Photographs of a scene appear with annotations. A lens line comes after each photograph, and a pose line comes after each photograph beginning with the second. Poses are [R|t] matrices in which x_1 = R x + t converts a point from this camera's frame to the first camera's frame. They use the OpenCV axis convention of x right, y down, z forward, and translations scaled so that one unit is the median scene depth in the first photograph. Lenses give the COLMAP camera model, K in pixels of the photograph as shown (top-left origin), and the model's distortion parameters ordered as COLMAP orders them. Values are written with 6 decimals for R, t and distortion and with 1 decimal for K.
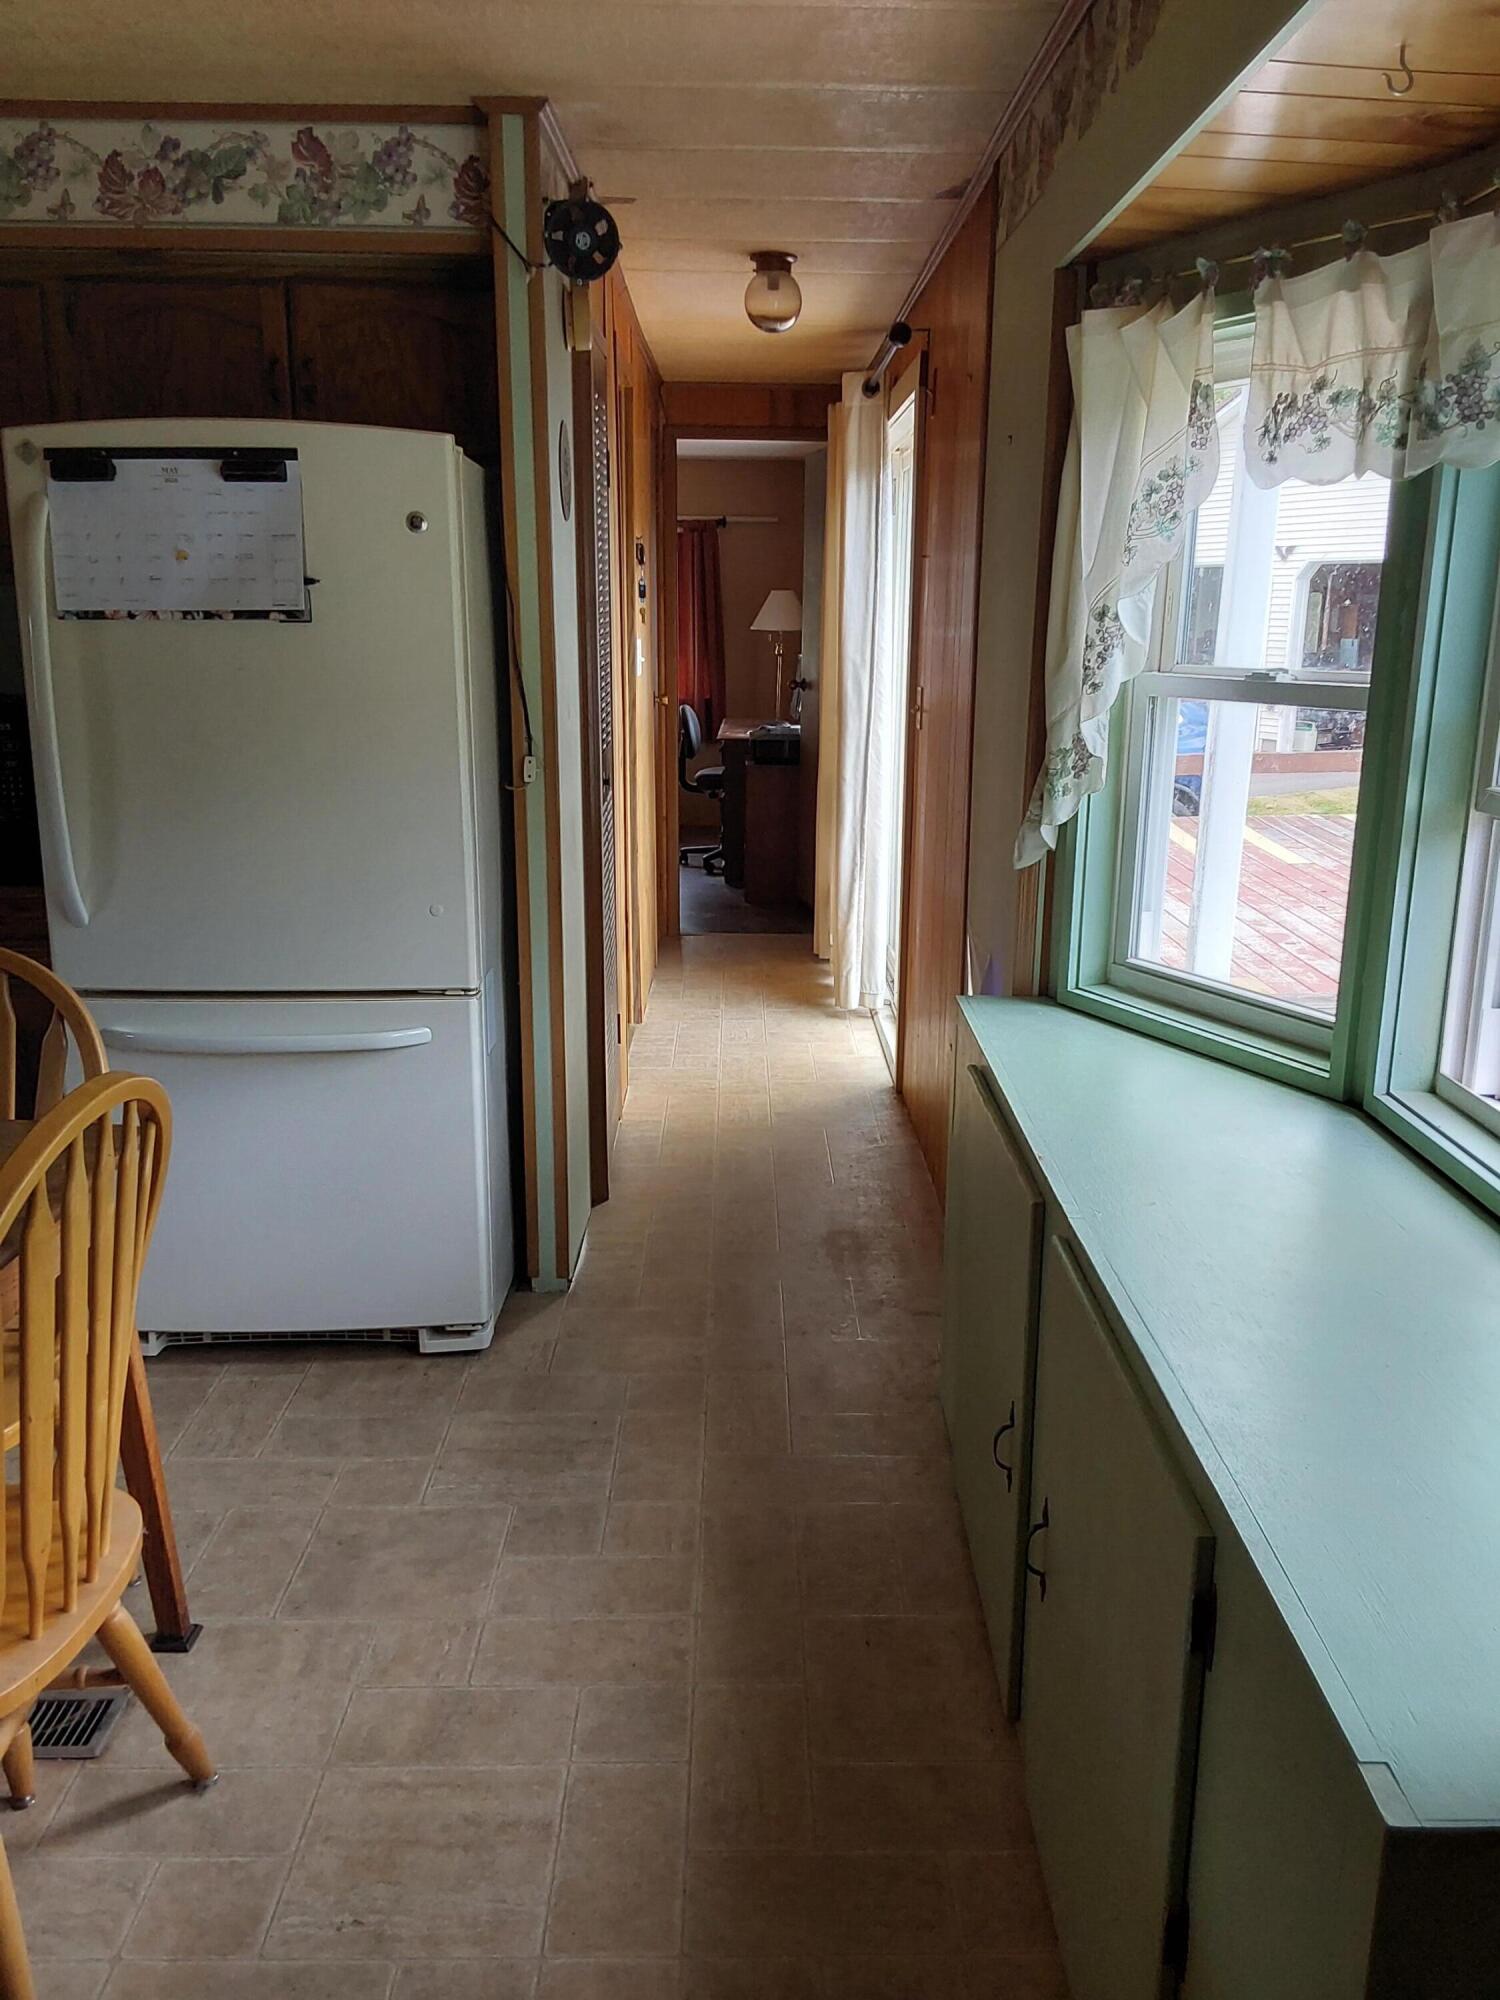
lens RADIAL K [[1622.3, 0, 752.8], [0, 1622.3, 1006.8], [0, 0, 1]] dist [0.126535, -0.191062]
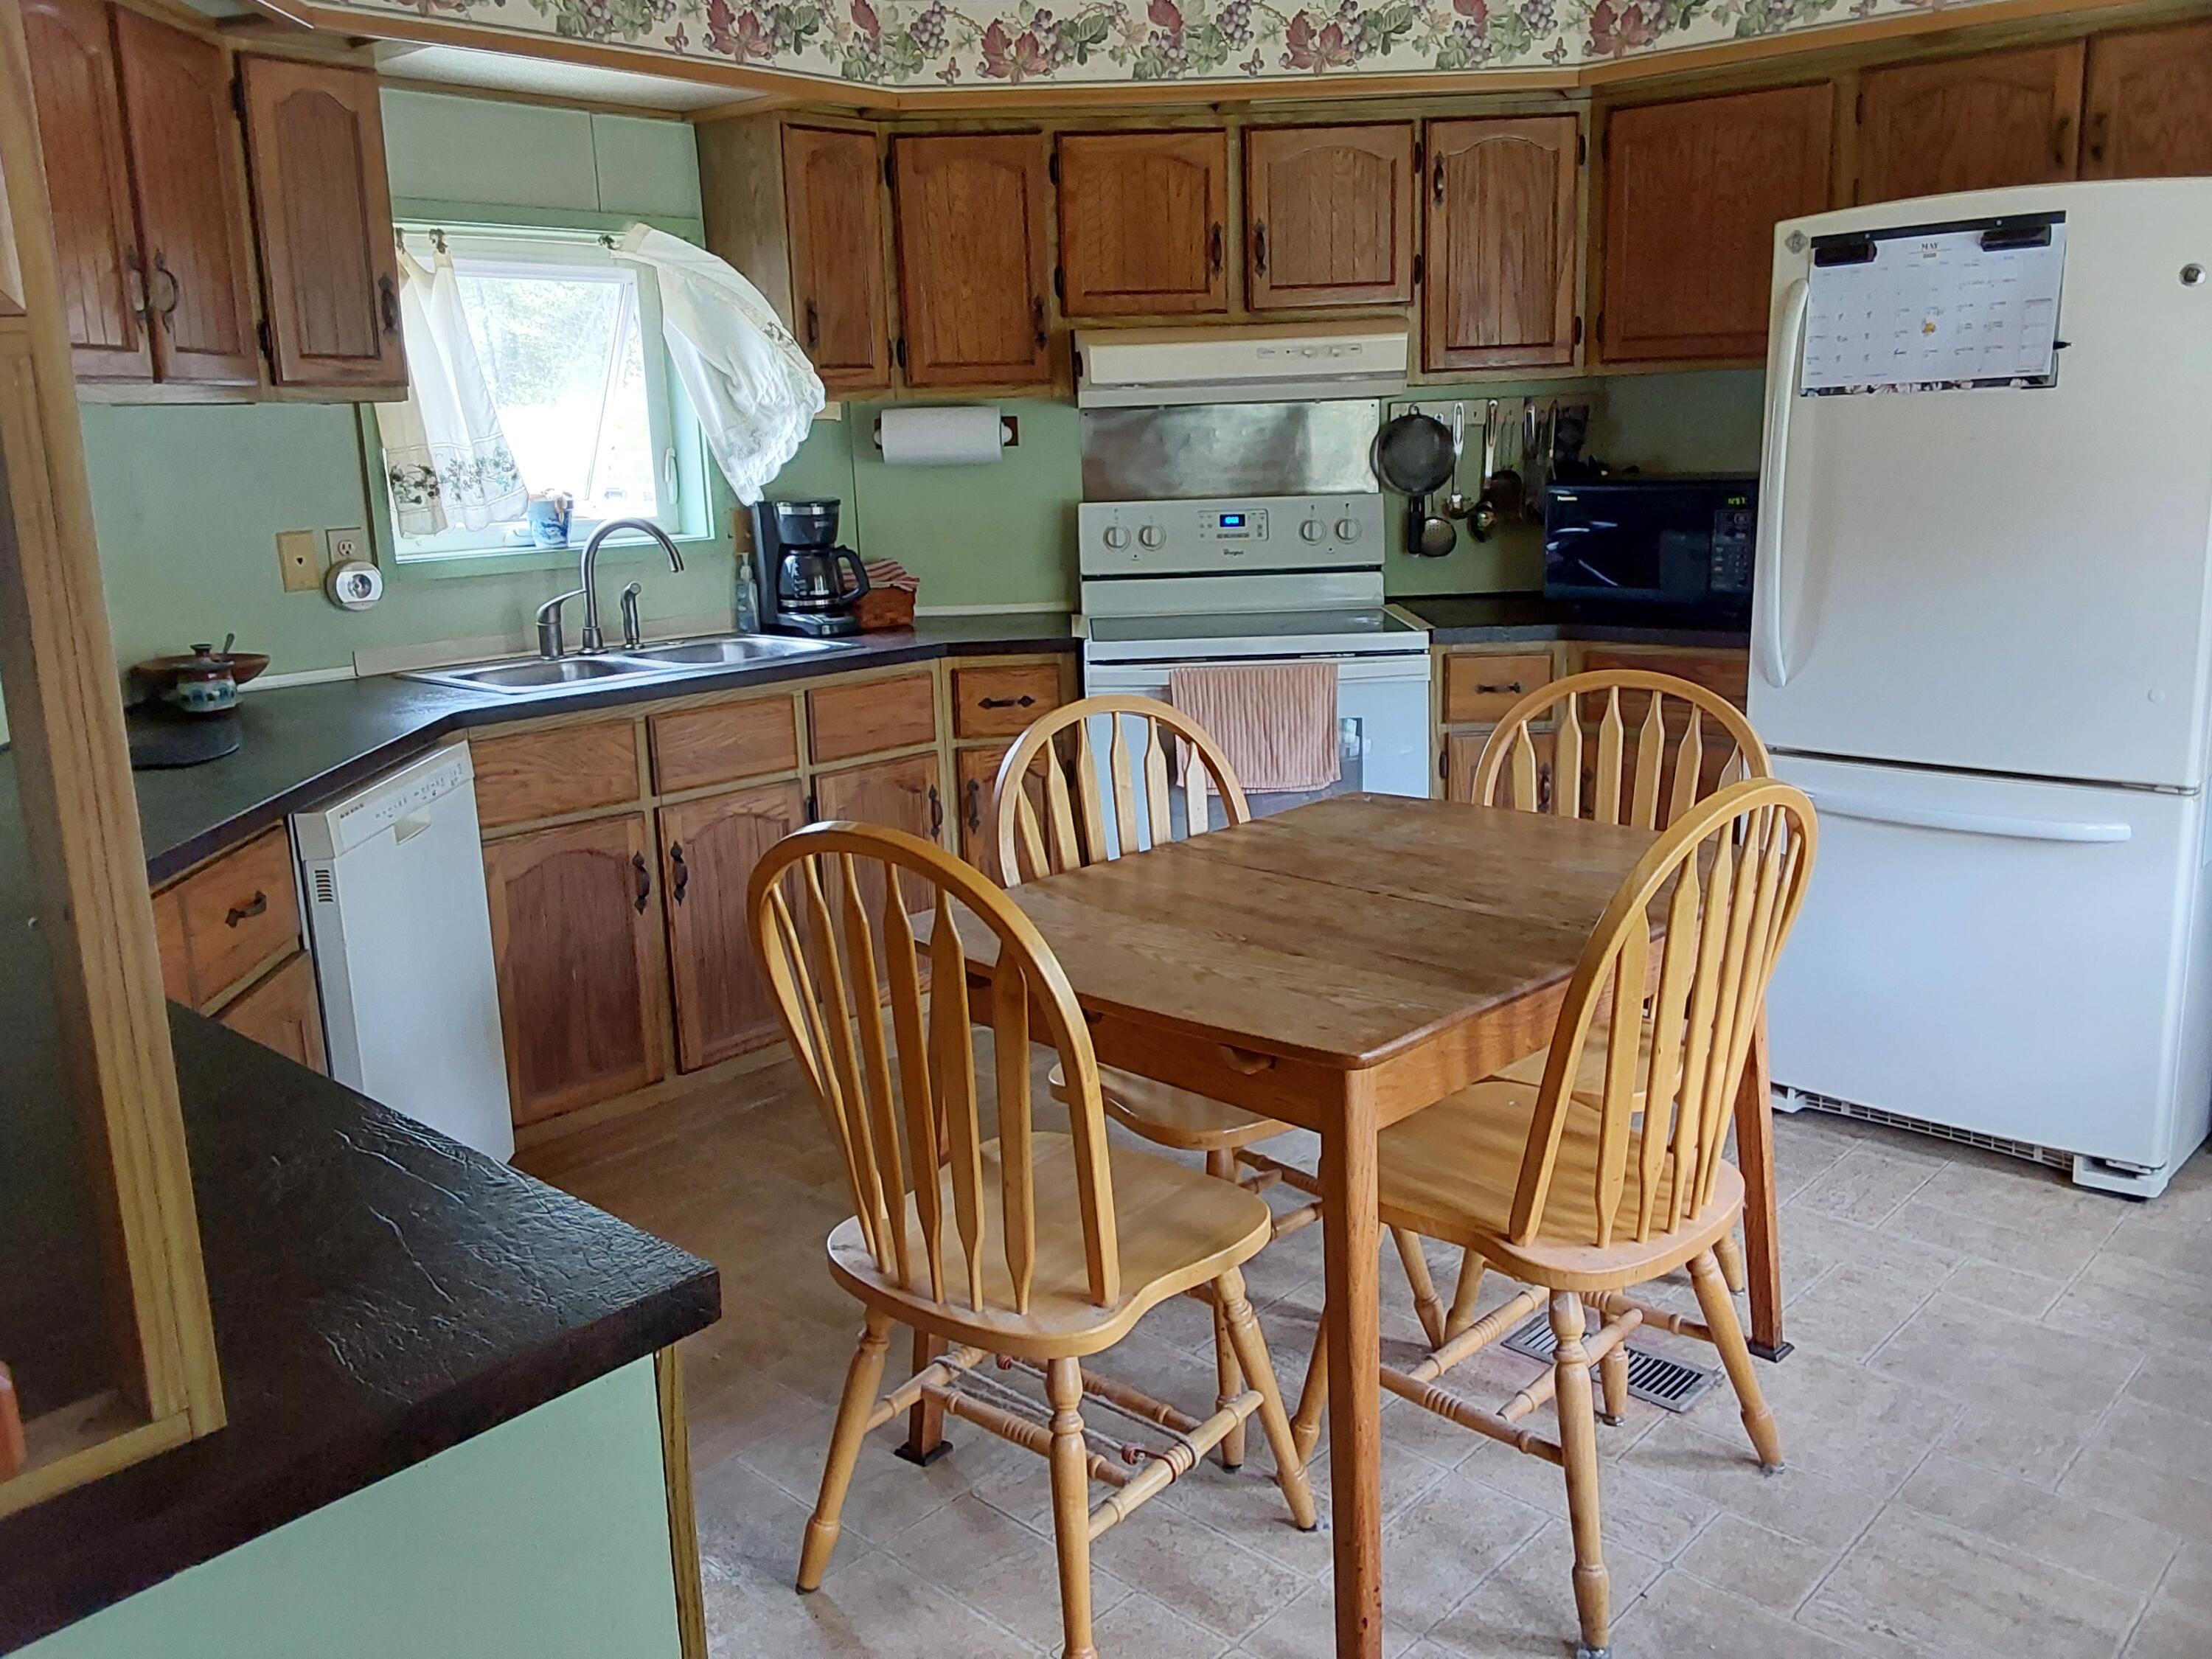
lens RADIAL K [[1823.8, 0, 1106.0], [0, 1823.8, 829.5], [0, 0, 1]] dist [0.058583, -0.097881]
pose [[0.723490, 0.121682, -0.679526, 0.094605], [-0.128877, 0.990845, 0.040215, 0.052046], [0.678199, 0.058481, 0.732548, -0.155104]]
